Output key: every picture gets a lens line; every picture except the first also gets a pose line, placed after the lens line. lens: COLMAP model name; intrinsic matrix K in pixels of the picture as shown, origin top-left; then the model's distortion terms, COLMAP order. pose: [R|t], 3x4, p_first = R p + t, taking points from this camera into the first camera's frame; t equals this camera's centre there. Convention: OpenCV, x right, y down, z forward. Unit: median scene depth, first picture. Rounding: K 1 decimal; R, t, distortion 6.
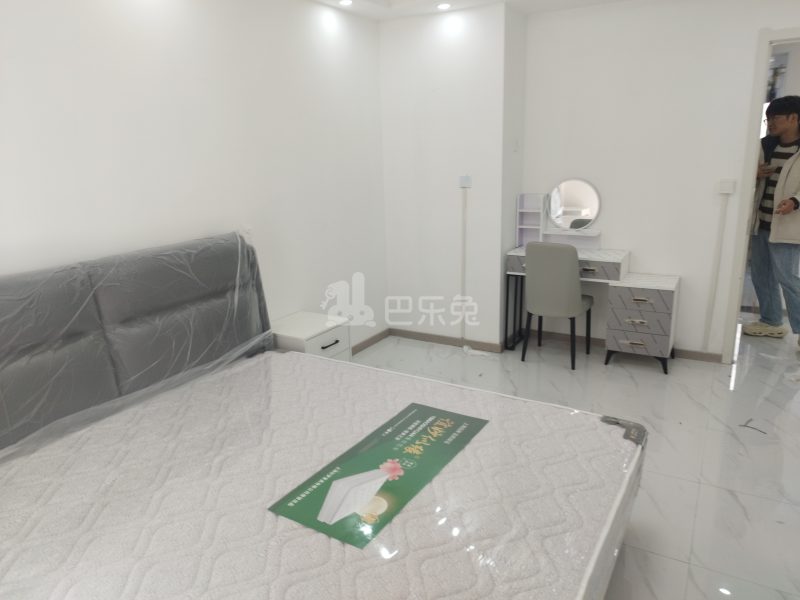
lens RADIAL K [[571.5, 0, 400.0], [0, 571.5, 300.0], [0, 0, 1]] dist [-0.000712, -0.002282]
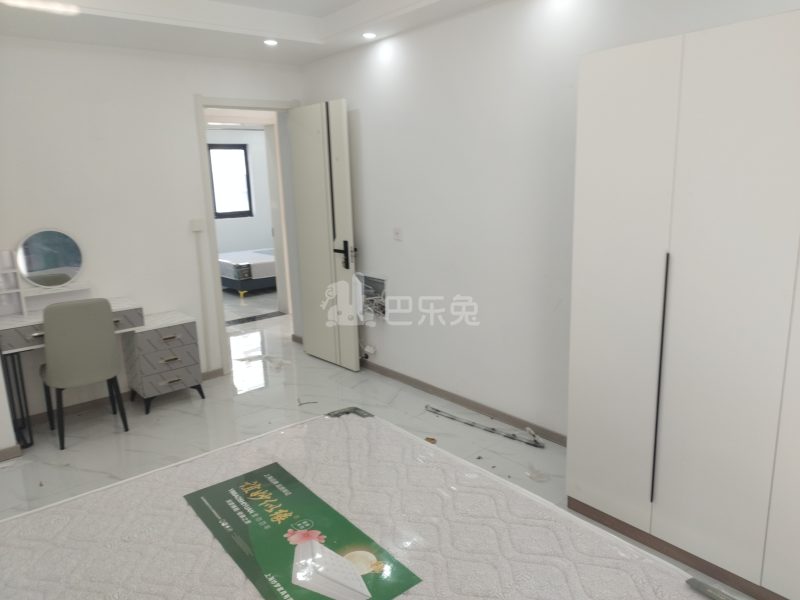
lens RADIAL K [[563.3, 0, 410.6], [0, 563.3, 297.3], [0, 0, 1]] dist [0.000412, -0.004334]
pose [[0.327758, -0.183754, 0.926720, -0.617267], [0.263418, 0.959778, 0.097145, -0.093510], [-0.907296, 0.212275, 0.362979, 0.387723]]
